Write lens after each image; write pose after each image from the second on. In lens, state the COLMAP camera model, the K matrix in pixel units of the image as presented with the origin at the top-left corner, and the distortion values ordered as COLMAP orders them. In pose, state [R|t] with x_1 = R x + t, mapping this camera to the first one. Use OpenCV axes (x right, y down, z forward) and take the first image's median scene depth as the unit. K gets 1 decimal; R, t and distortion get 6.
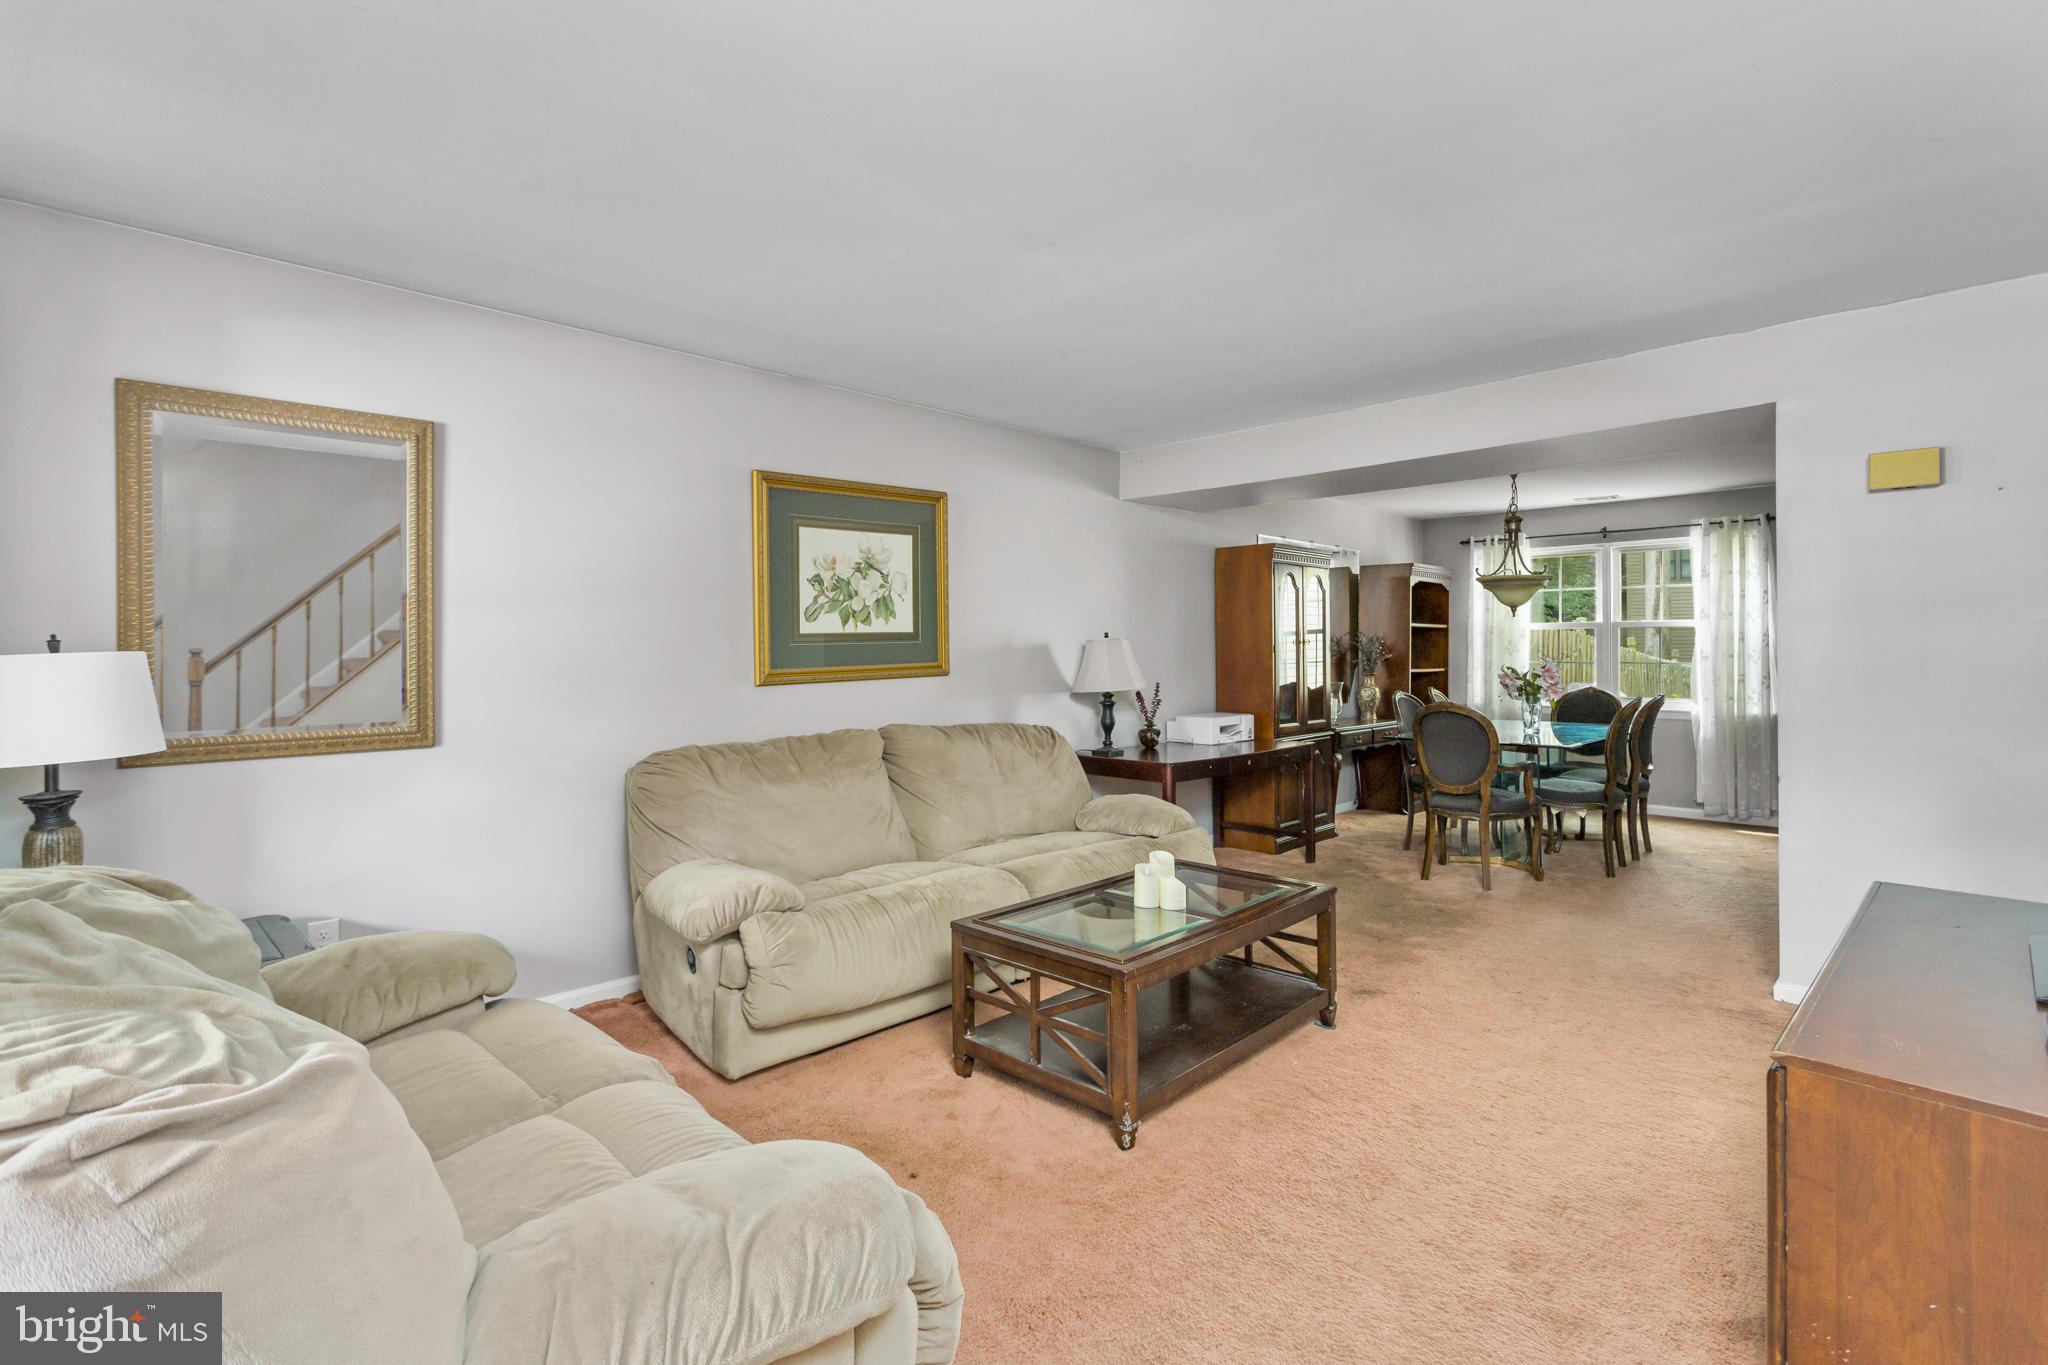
lens RADIAL K [[977.8, 0, 1030.9], [0, 977.8, 649.5], [0, 0, 1]] dist [-0.001729, 0.000343]
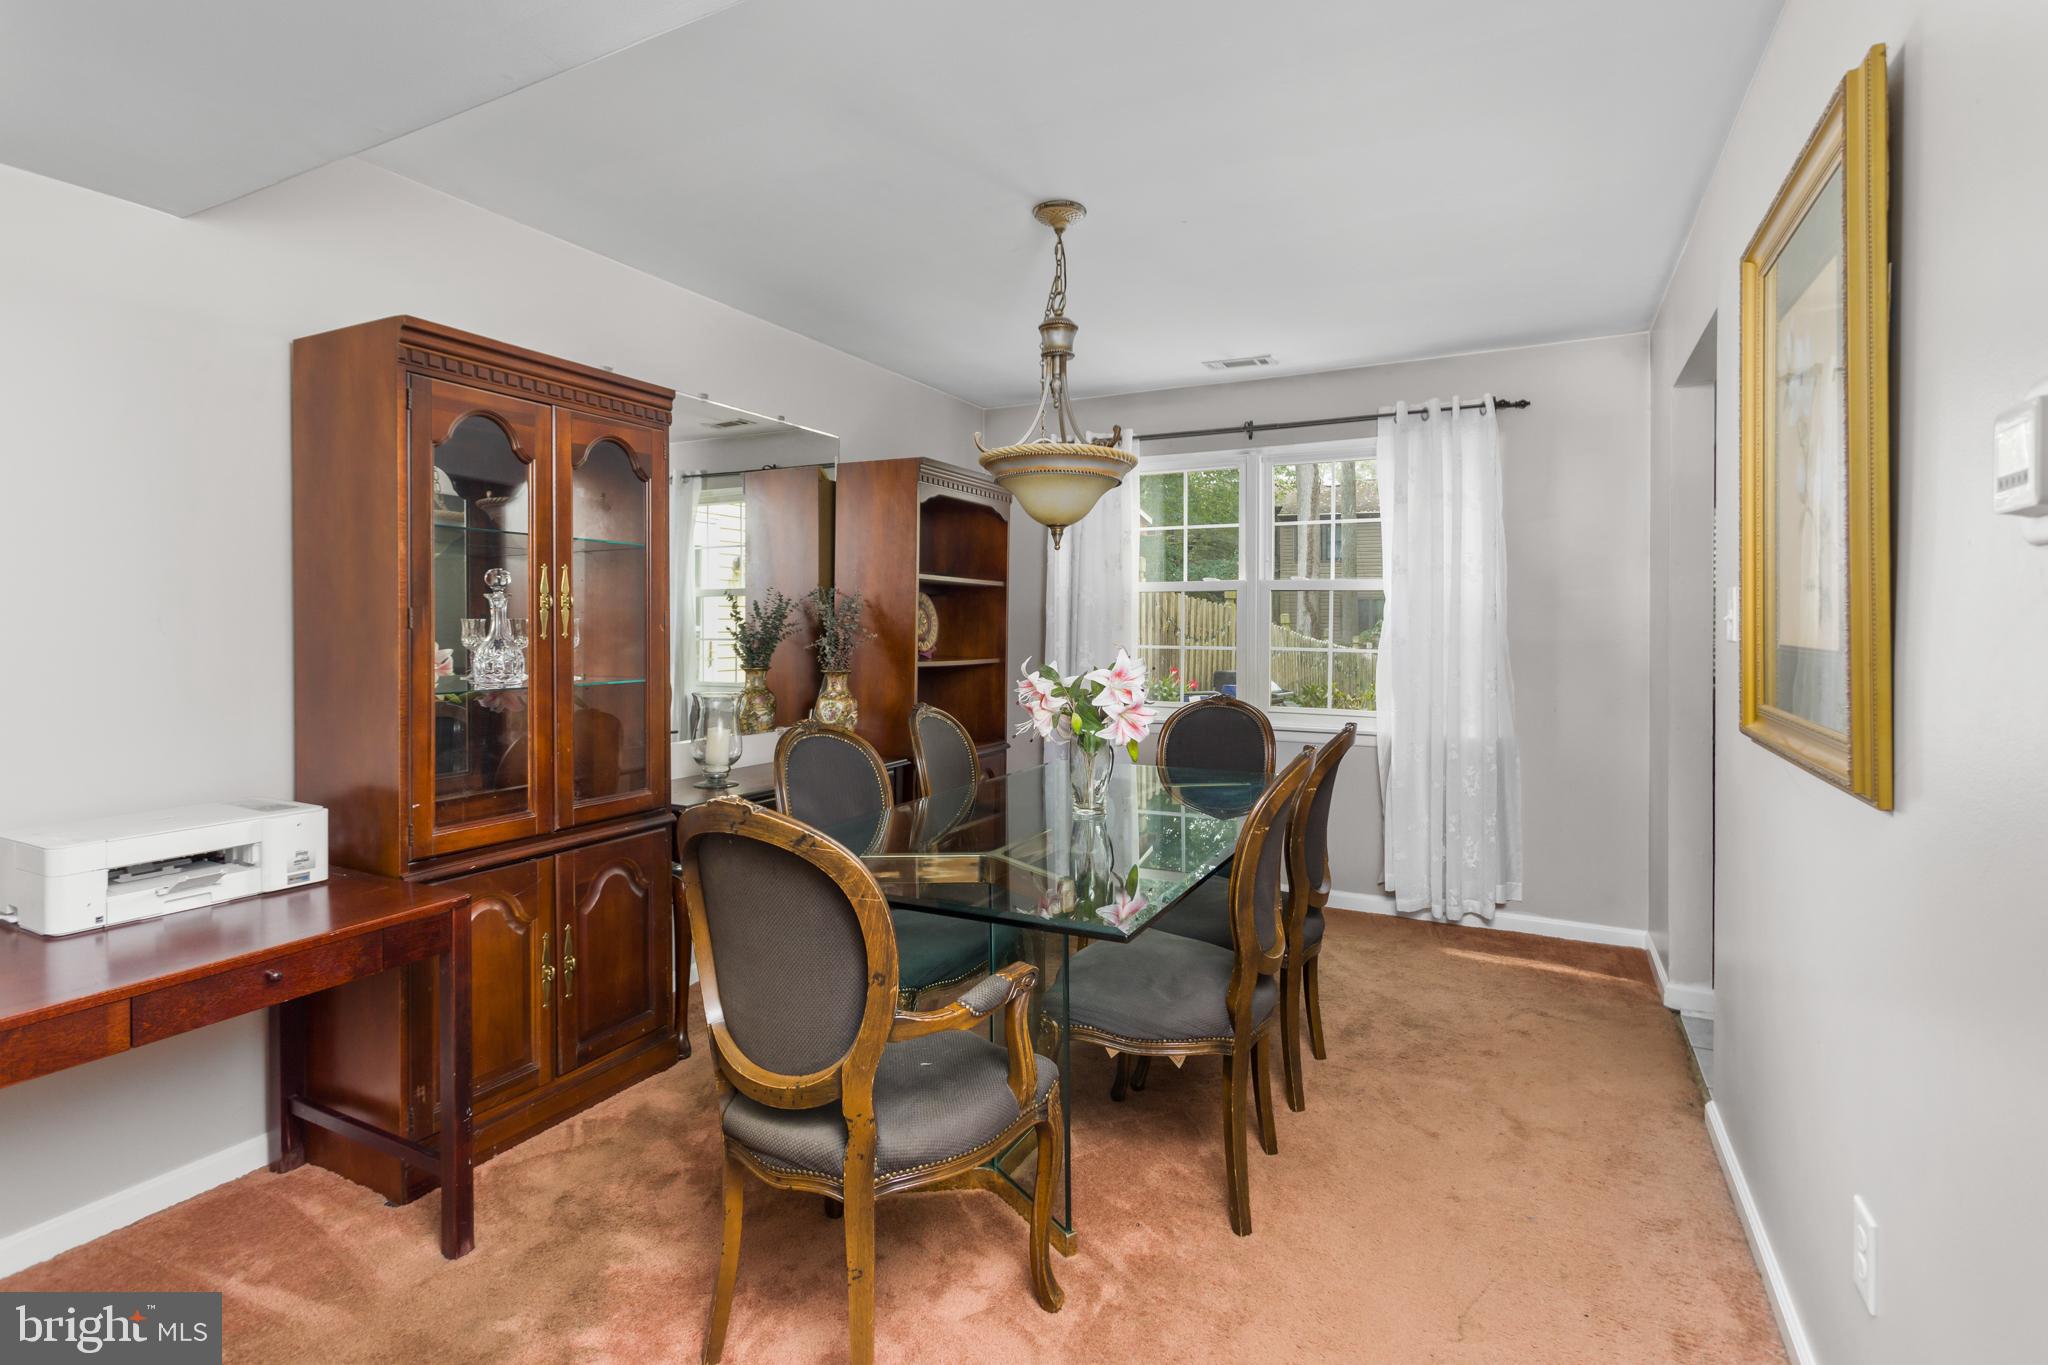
lens RADIAL K [[977.8, 0, 1039.1], [0, 977.8, 624.3], [0, 0, 1]] dist [-0.001729, 0.000343]
pose [[0.953391, 0.010050, 0.301569, 0.290518], [-0.010173, 0.999948, -0.001164, 0.000037], [-0.301565, -0.001958, 0.953444, 0.478473]]
